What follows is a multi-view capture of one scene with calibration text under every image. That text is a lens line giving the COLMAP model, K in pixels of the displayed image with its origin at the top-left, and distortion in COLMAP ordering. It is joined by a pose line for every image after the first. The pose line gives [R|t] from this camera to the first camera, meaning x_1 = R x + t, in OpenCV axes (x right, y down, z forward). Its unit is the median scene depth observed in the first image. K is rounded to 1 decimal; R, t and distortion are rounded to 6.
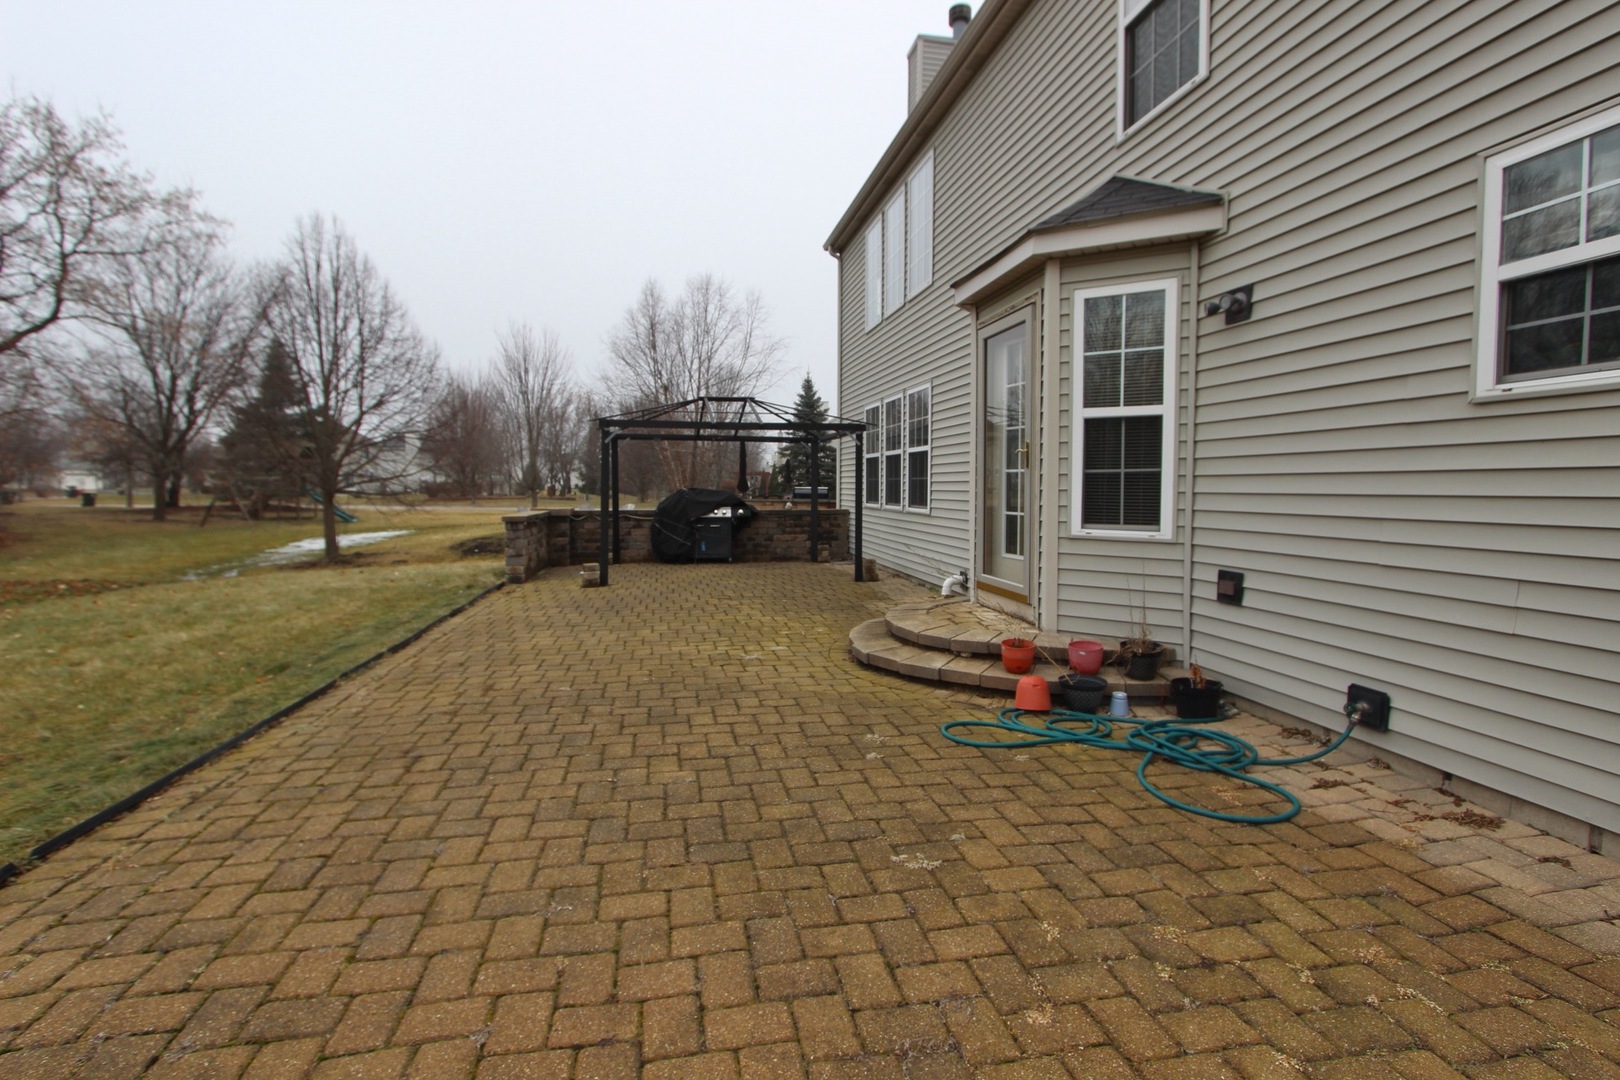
lens RADIAL K [[753.4, 0, 805.4], [0, 753.4, 524.9], [0, 0, 1]] dist [-0.011079, 0.001255]
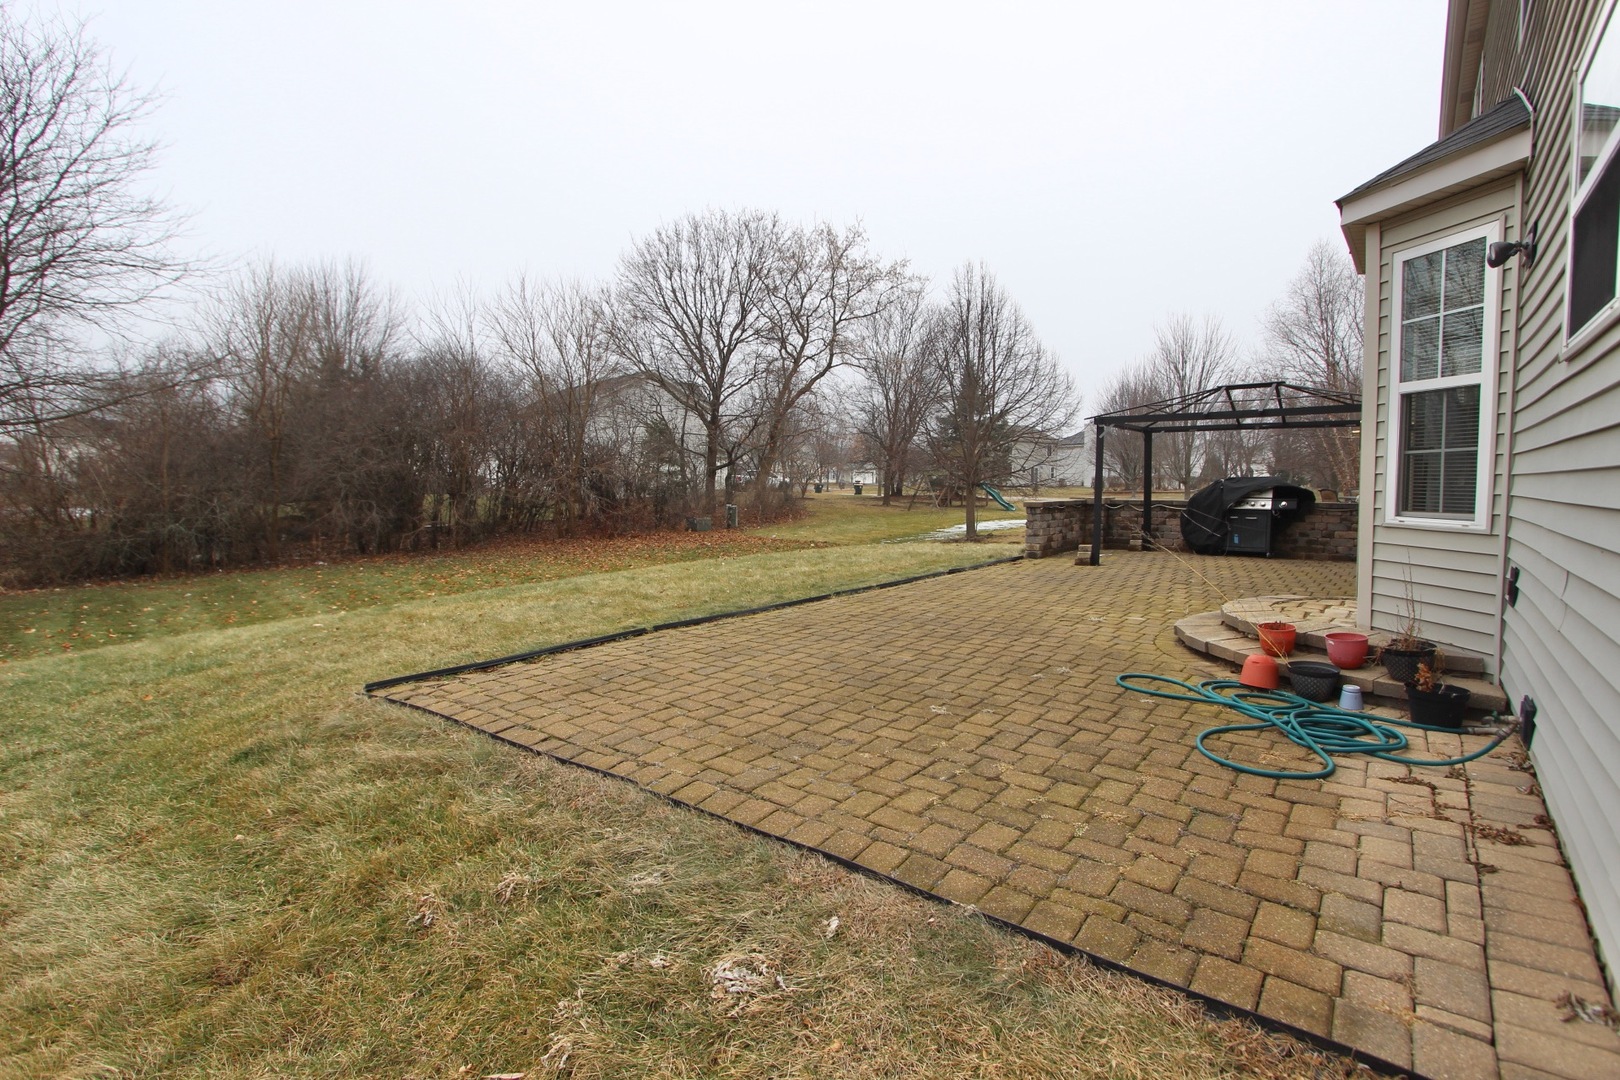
lens RADIAL K [[753.4, 0, 805.4], [0, 753.4, 524.9], [0, 0, 1]] dist [-0.011079, 0.001255]
pose [[0.656588, 0.041204, -0.753123, 0.617313], [-0.035755, 0.999085, 0.023489, 0.021122], [0.753401, 0.011505, 0.657460, -0.130813]]
